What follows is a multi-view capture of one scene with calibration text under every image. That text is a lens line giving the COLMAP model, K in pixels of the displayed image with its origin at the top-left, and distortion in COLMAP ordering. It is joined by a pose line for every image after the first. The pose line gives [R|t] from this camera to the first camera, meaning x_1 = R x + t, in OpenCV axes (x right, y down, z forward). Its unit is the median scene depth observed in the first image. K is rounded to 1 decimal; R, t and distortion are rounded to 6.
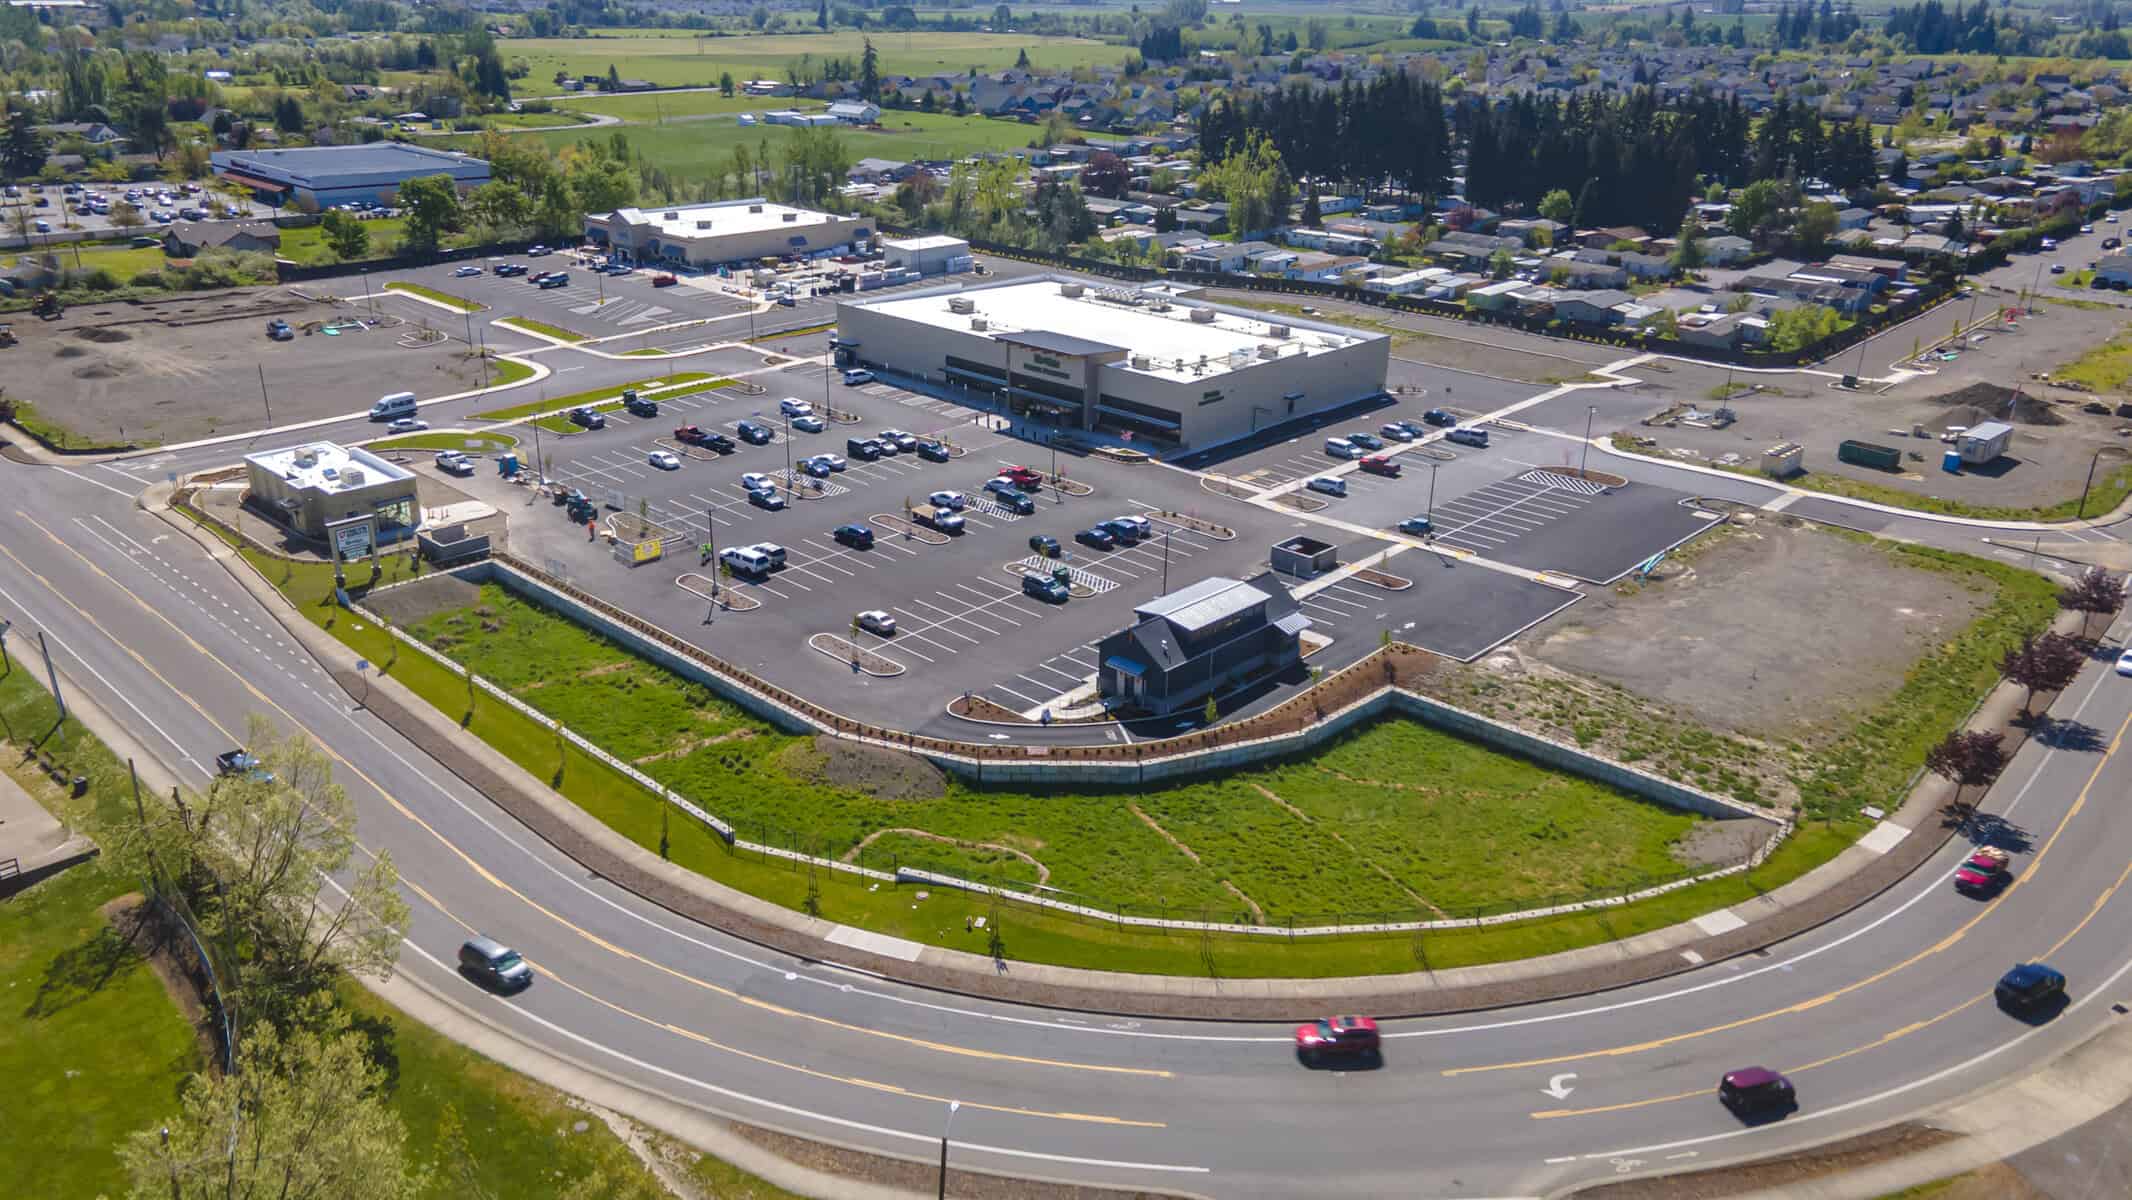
lens RADIAL K [[1543.7, 0, 1066.0], [0, 1543.7, 600.0], [0, 0, 1]] dist [0.021177, 0.026568]
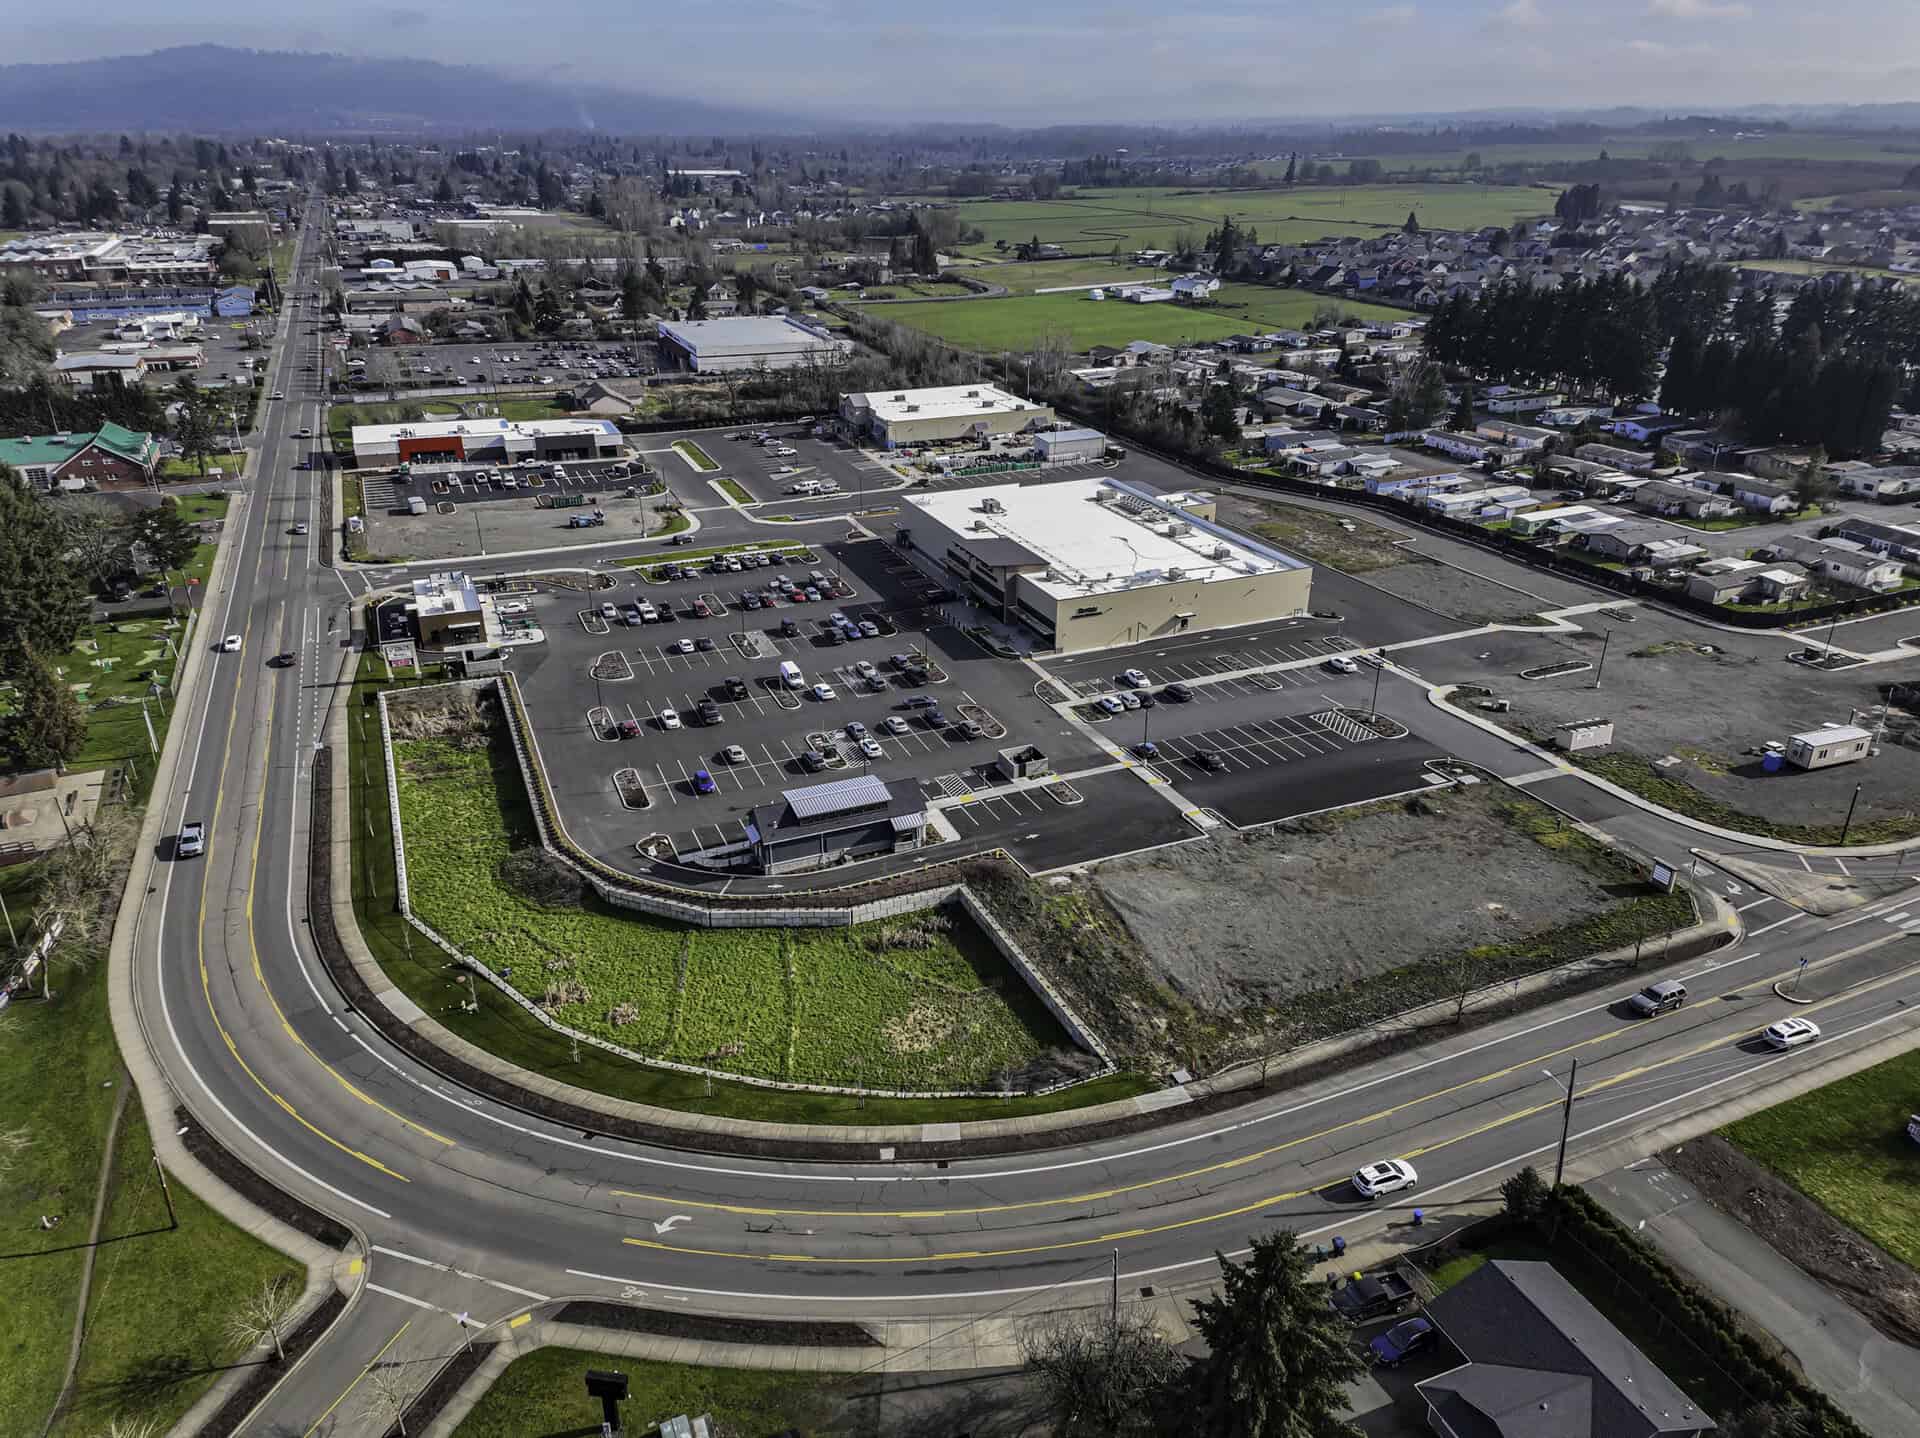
lens RADIAL K [[1305.2, 0, 987.8], [0, 1305.2, 725.0], [0, 0, 1]] dist [0.231066, -0.212695]
pose [[0.920319, 0.146199, -0.362820, 0.360218], [-0.132577, 0.989212, 0.062312, -0.085409], [0.368016, -0.009246, 0.929774, 0.008143]]
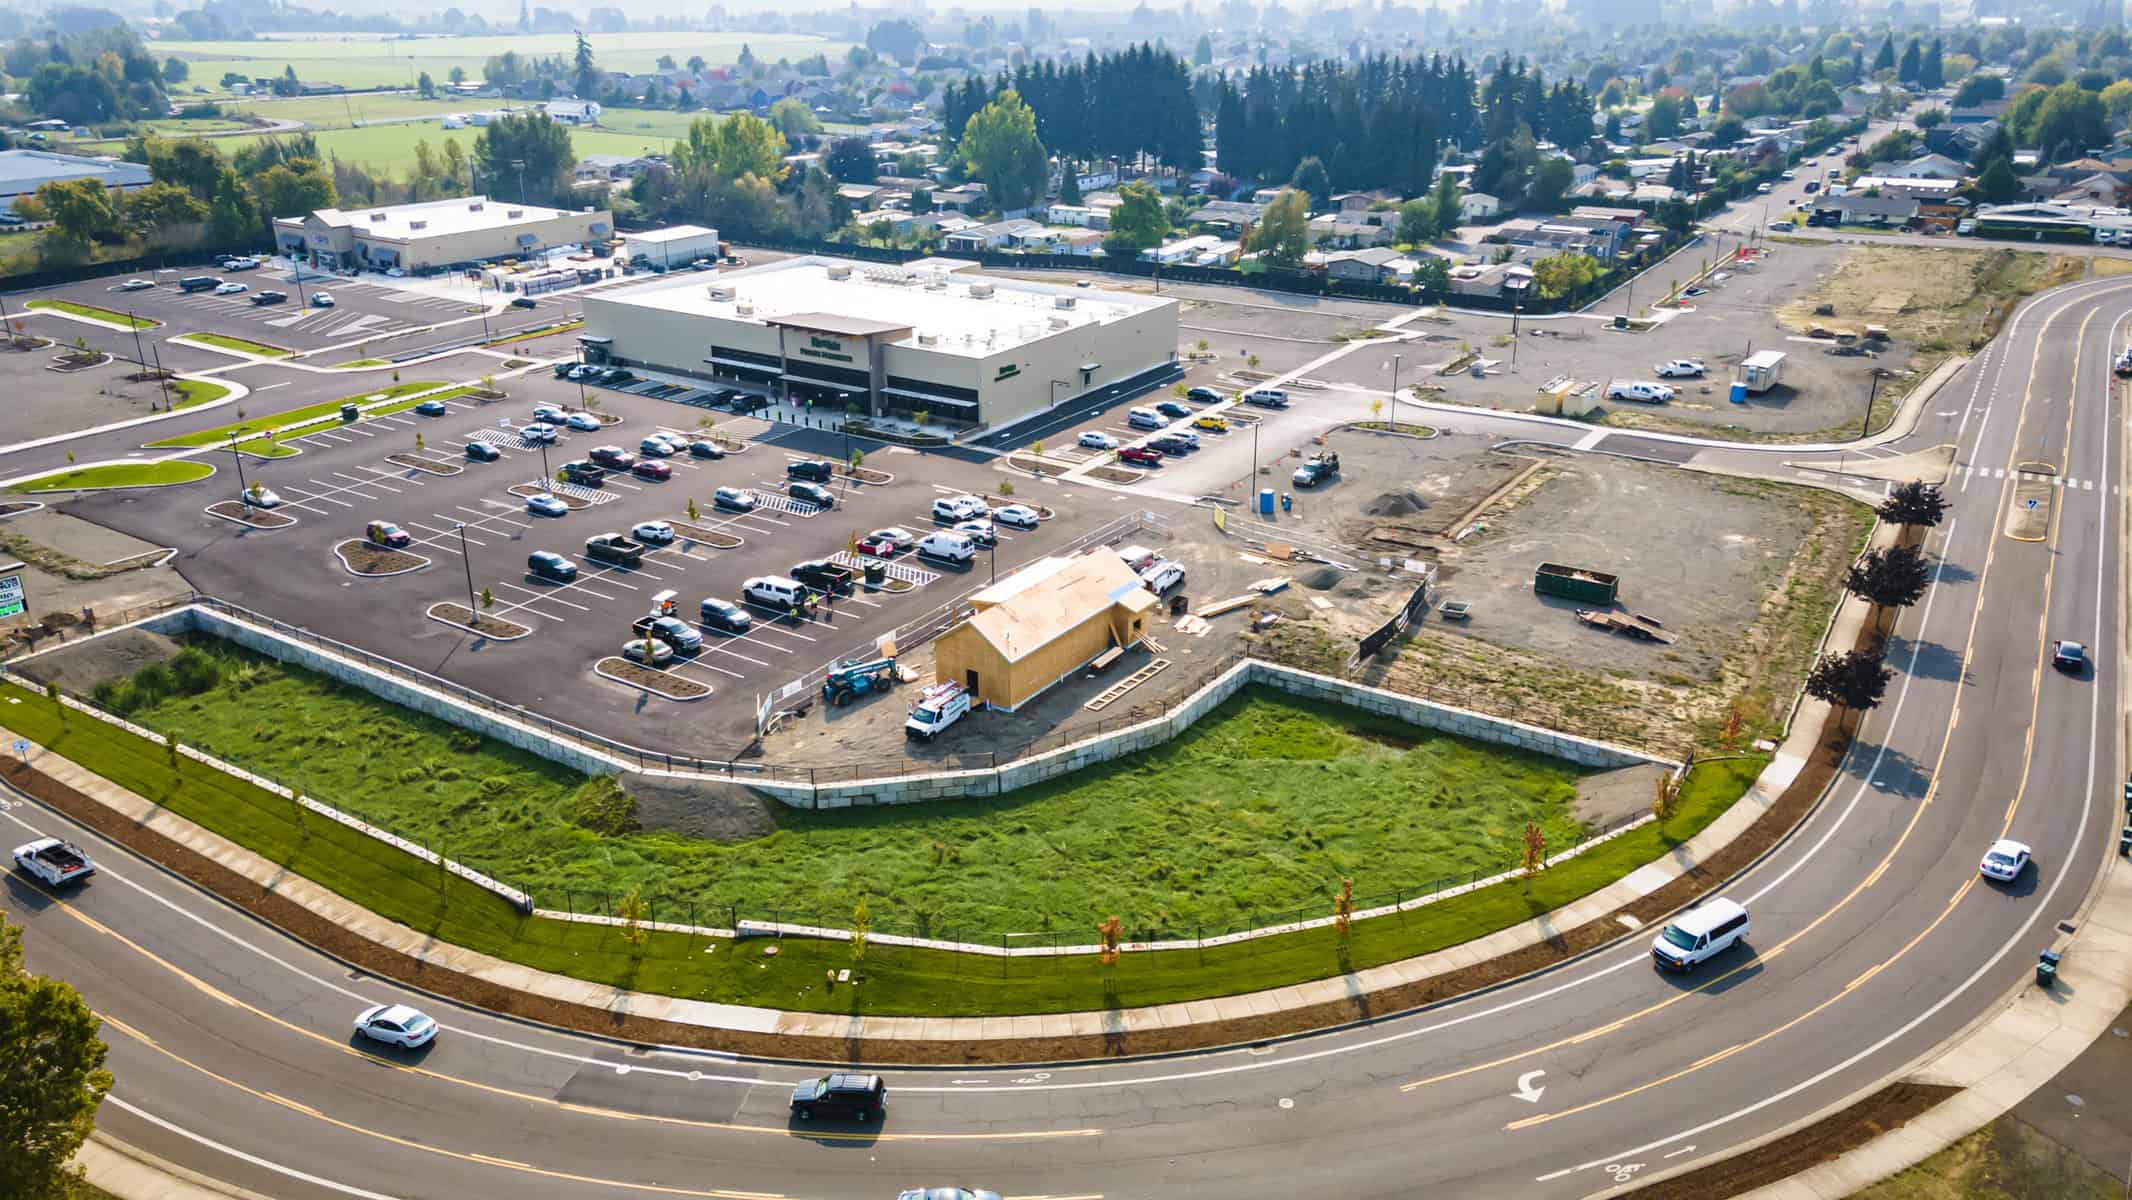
lens RADIAL K [[1534.3, 0, 1066.0], [0, 1534.3, 600.0], [0, 0, 1]] dist [-0.000376, 0.111244]
pose [[0.984770, -0.082636, 0.152968, -0.021641], [0.082456, 0.996566, 0.007534, 0.002525], [-0.153065, 0.005193, 0.988202, 0.064426]]
